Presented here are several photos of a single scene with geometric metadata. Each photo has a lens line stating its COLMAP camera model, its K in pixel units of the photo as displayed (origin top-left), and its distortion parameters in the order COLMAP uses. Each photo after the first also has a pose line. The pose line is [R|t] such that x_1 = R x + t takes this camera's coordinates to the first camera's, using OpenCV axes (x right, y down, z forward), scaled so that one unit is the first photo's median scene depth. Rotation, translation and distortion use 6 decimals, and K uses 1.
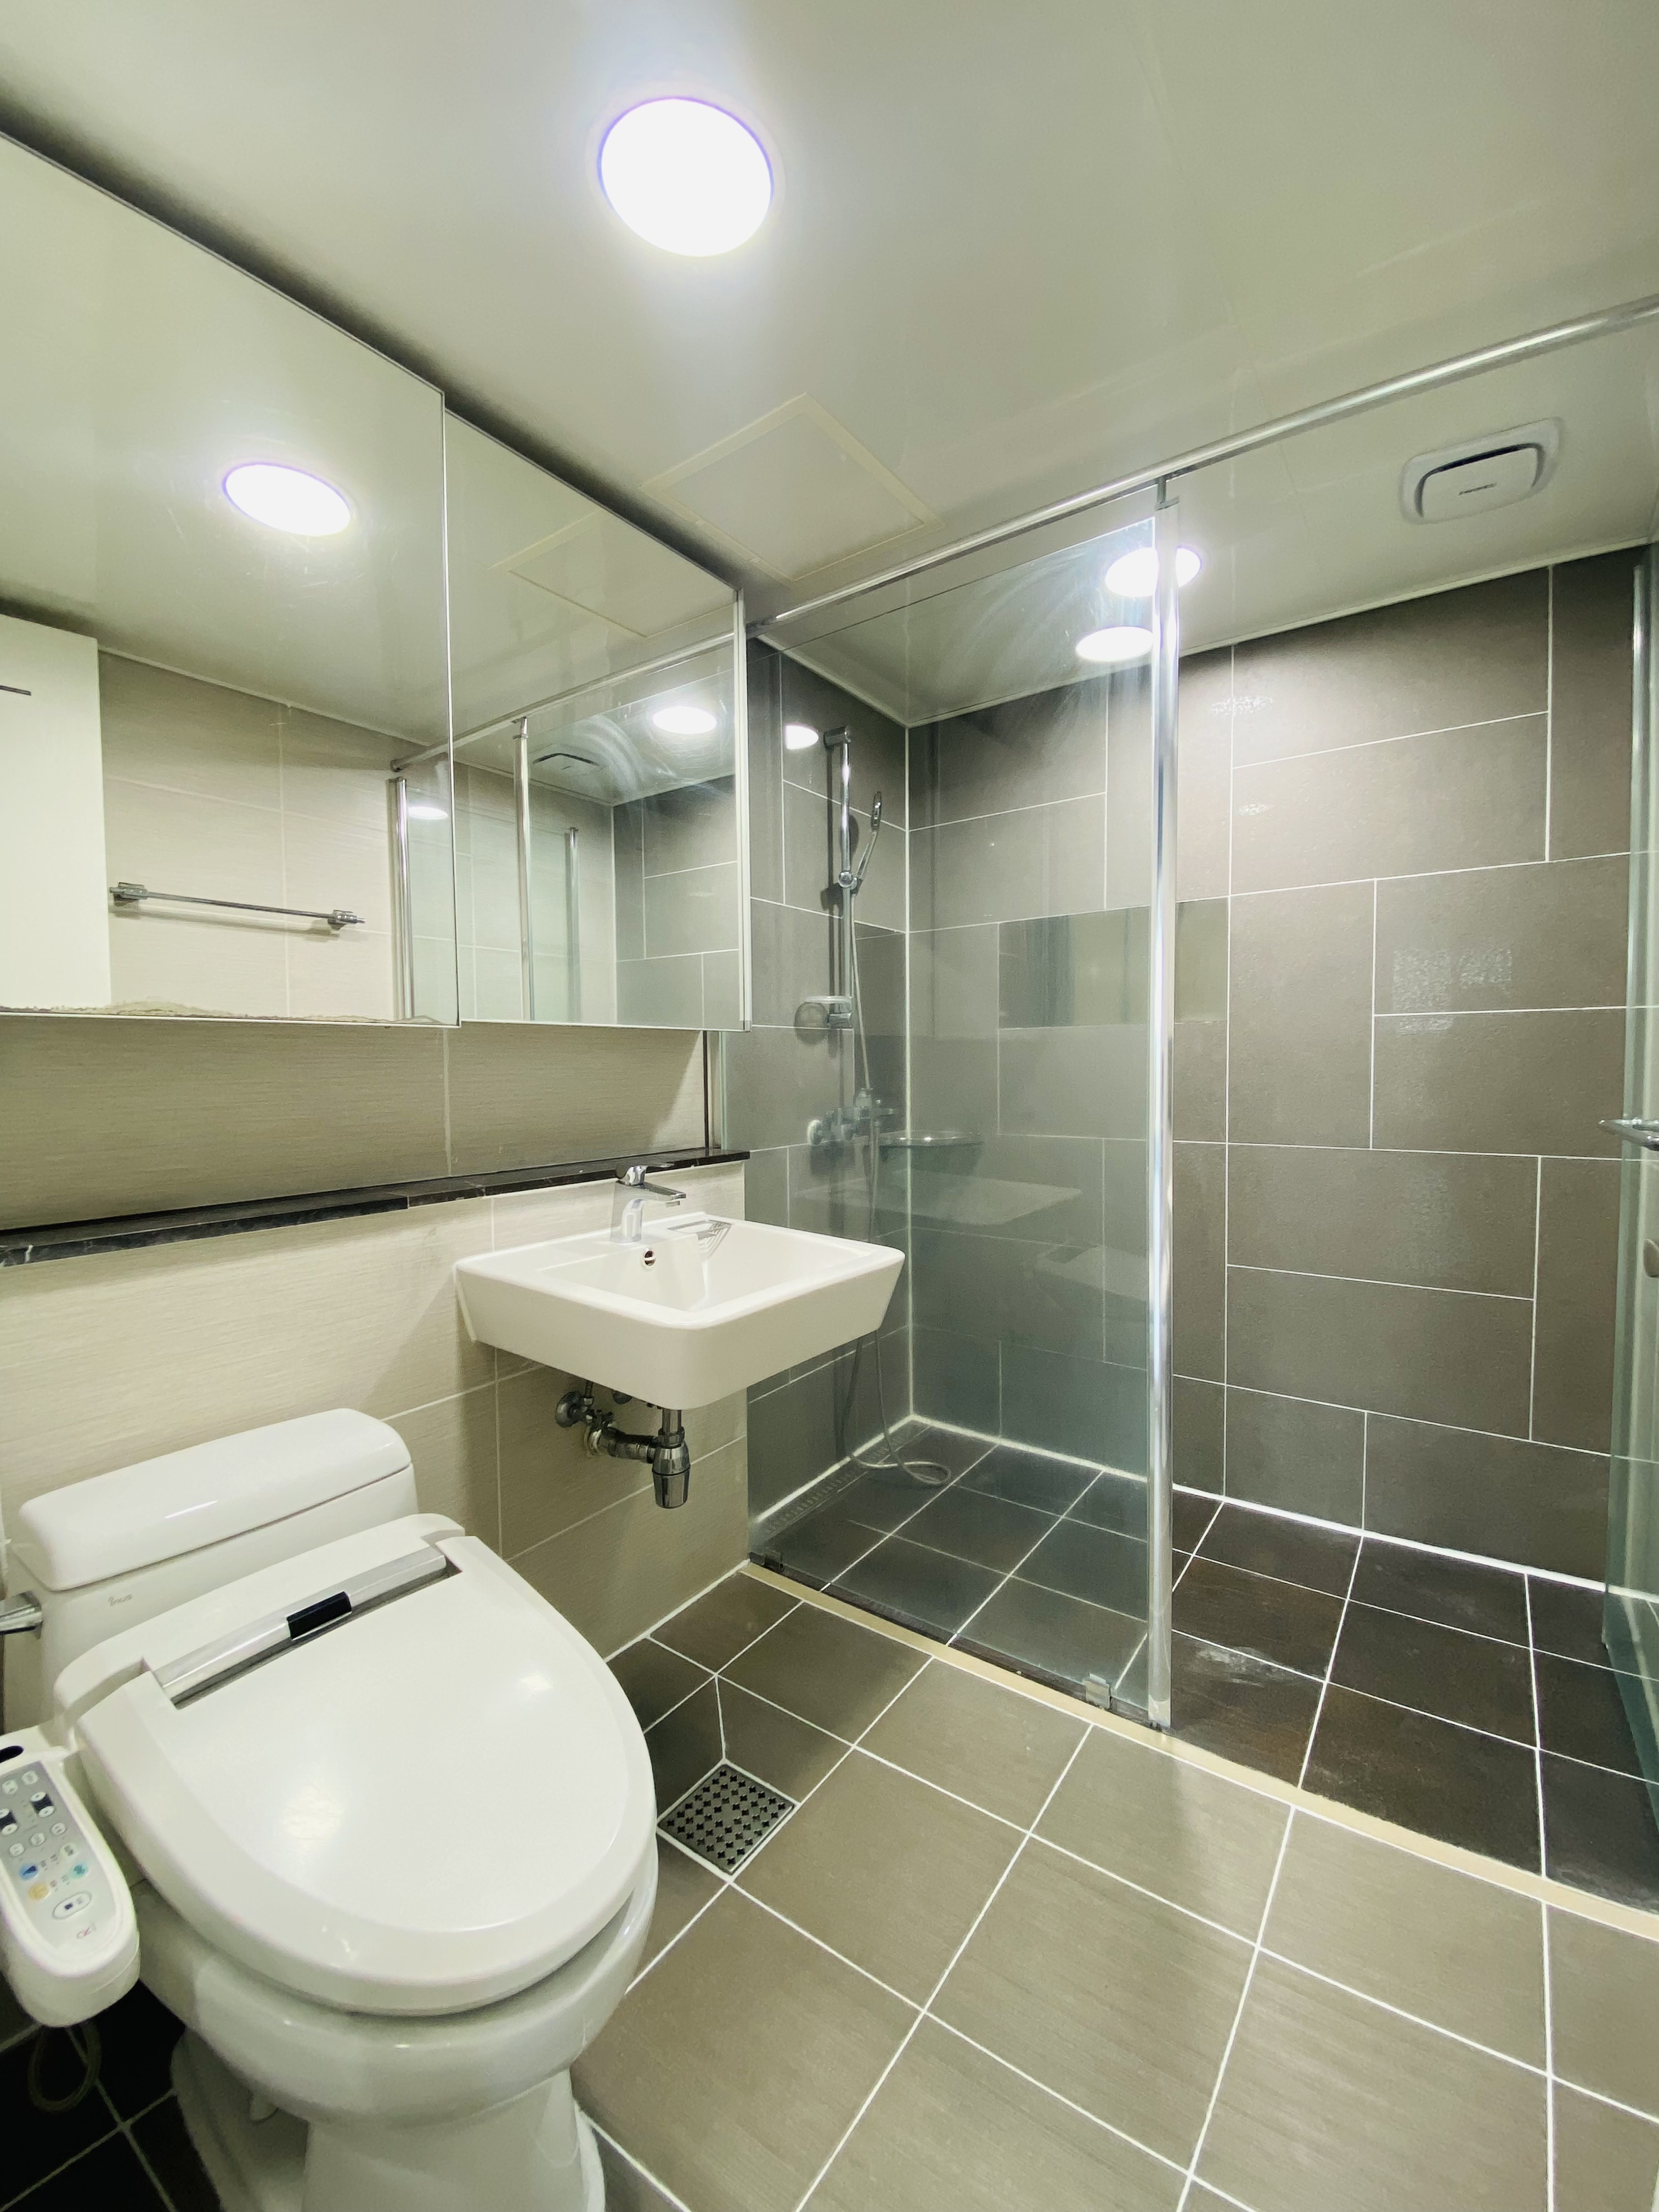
lens RADIAL K [[895.4, 0, 838.3], [0, 895.4, 1110.4], [0, 0, 1]] dist [0.028671, -0.023905]
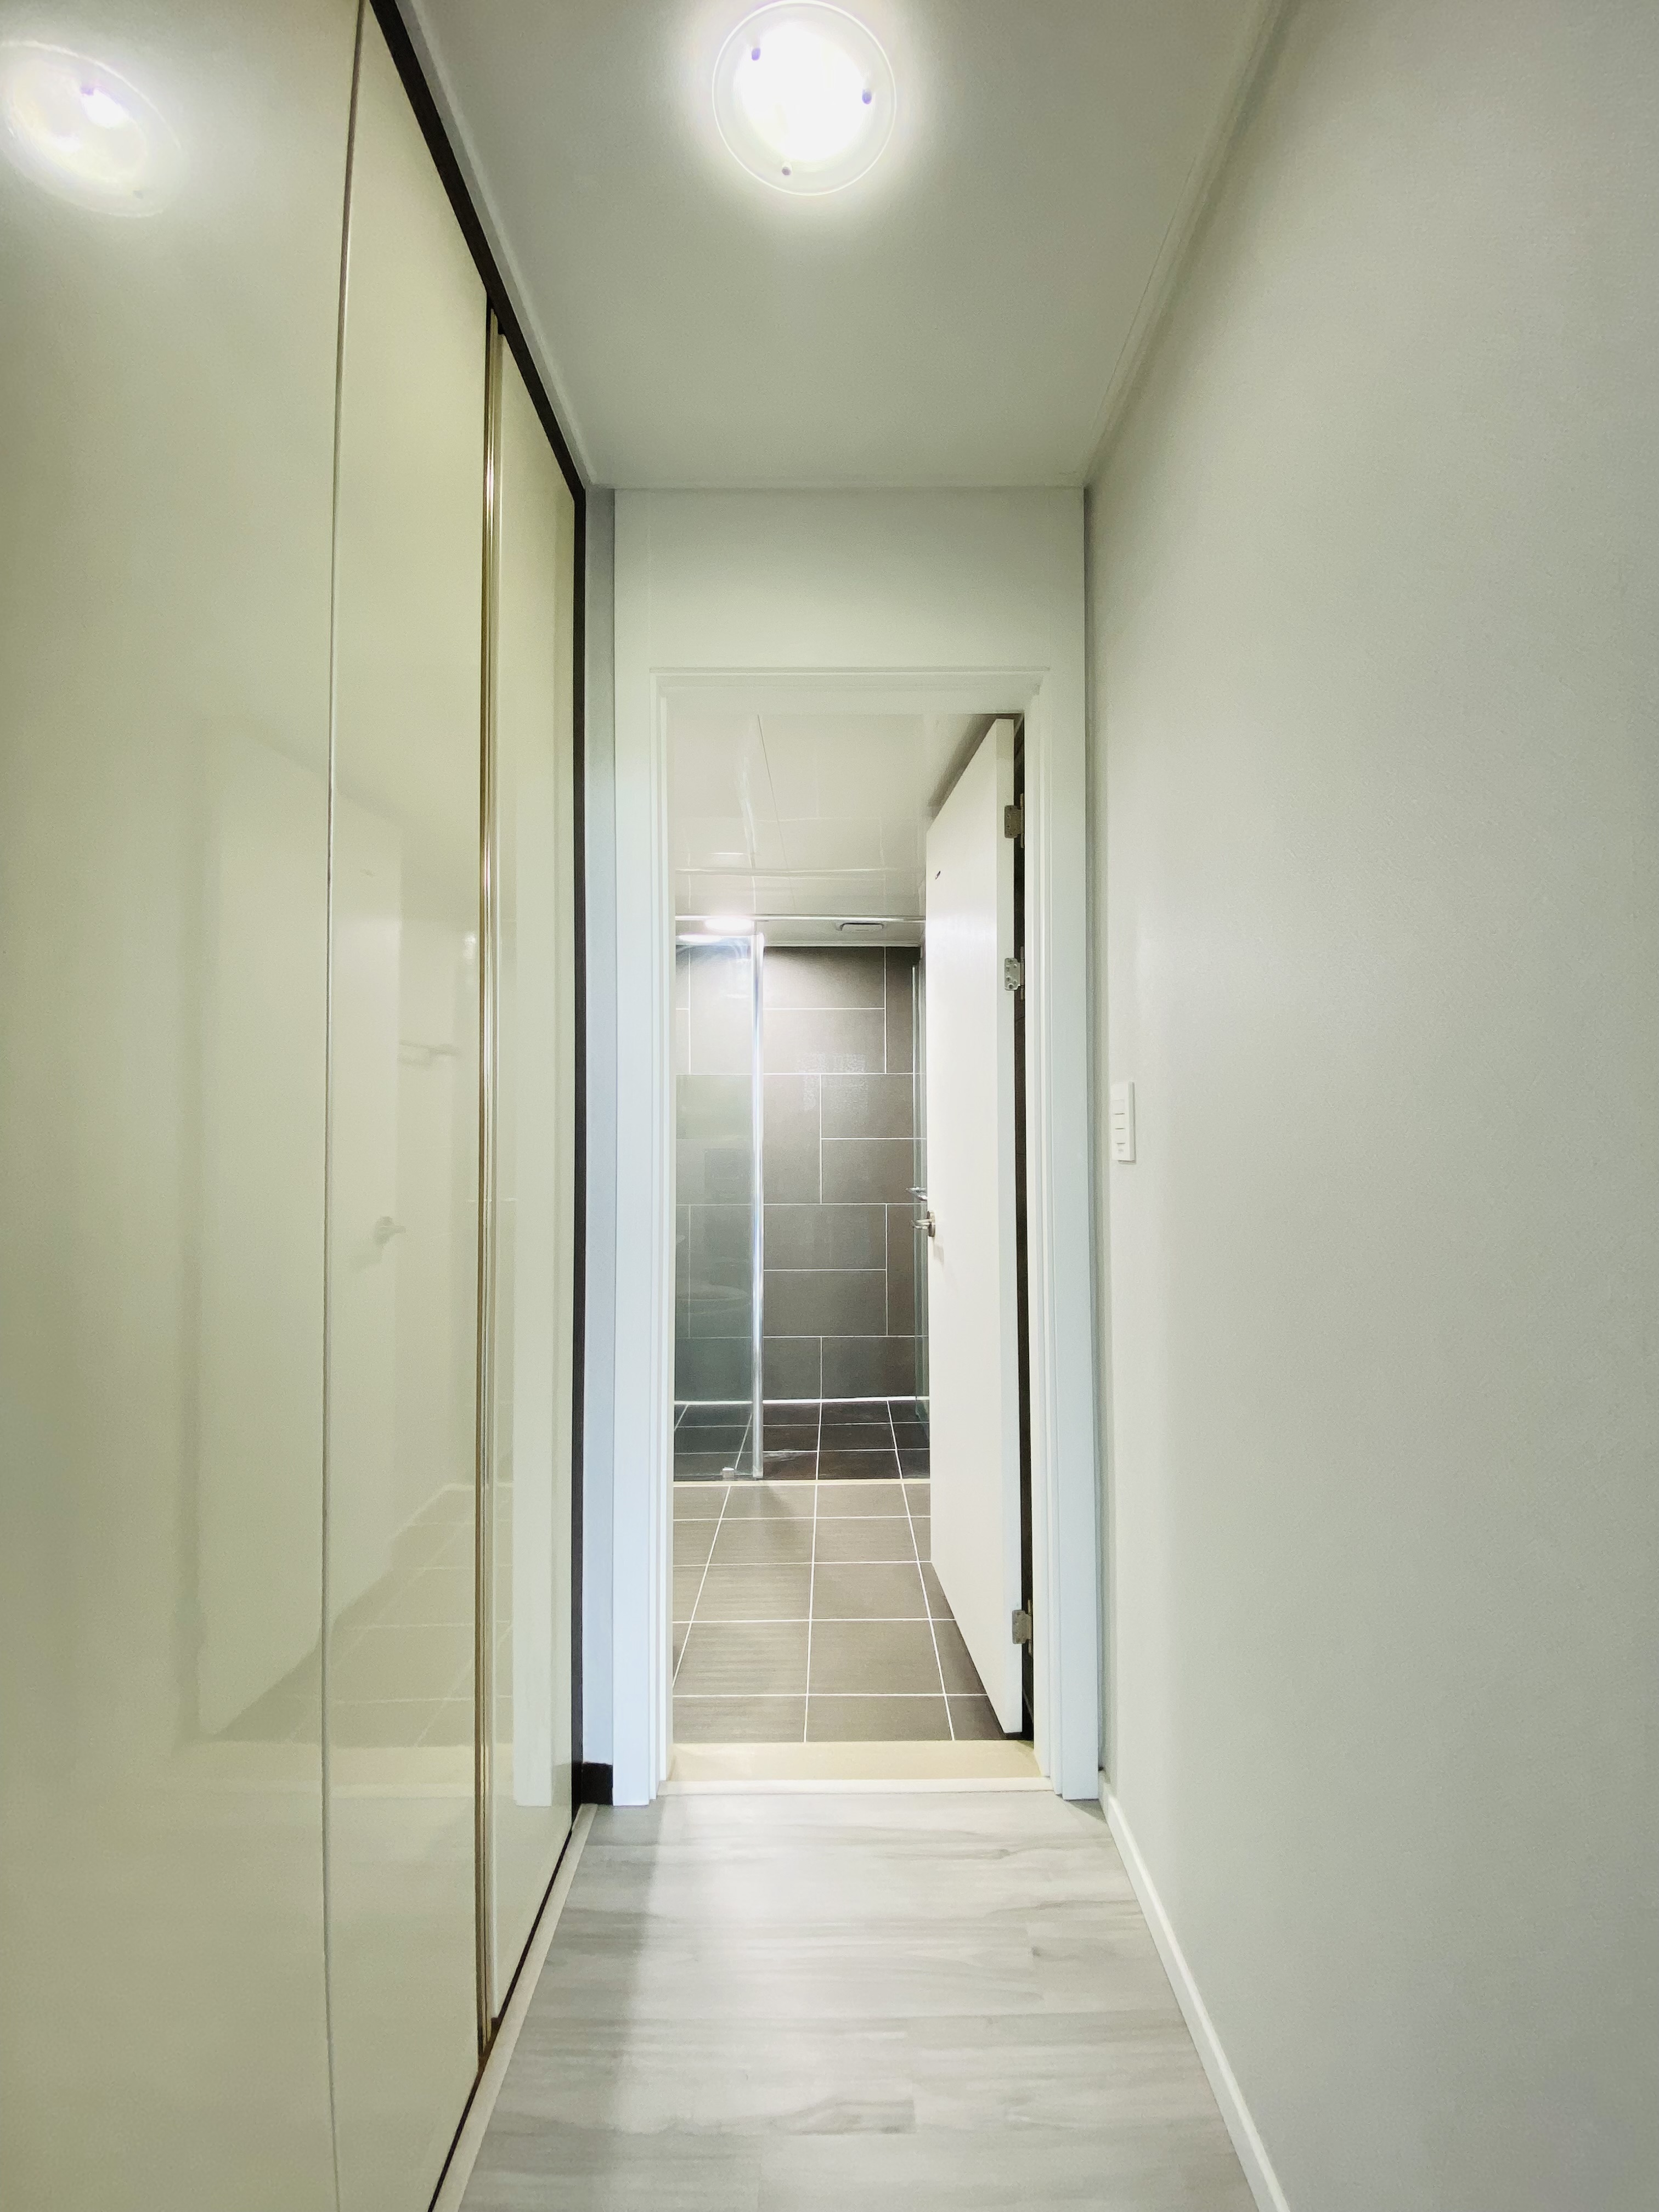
lens RADIAL K [[895.4, 0, 838.3], [0, 895.4, 1110.4], [0, 0, 1]] dist [0.028671, -0.023905]
pose [[0.811305, 0.019214, 0.584308, -0.662389], [0.027565, 0.997091, -0.071061, -0.027932], [-0.583973, 0.073758, 0.808415, -0.791149]]
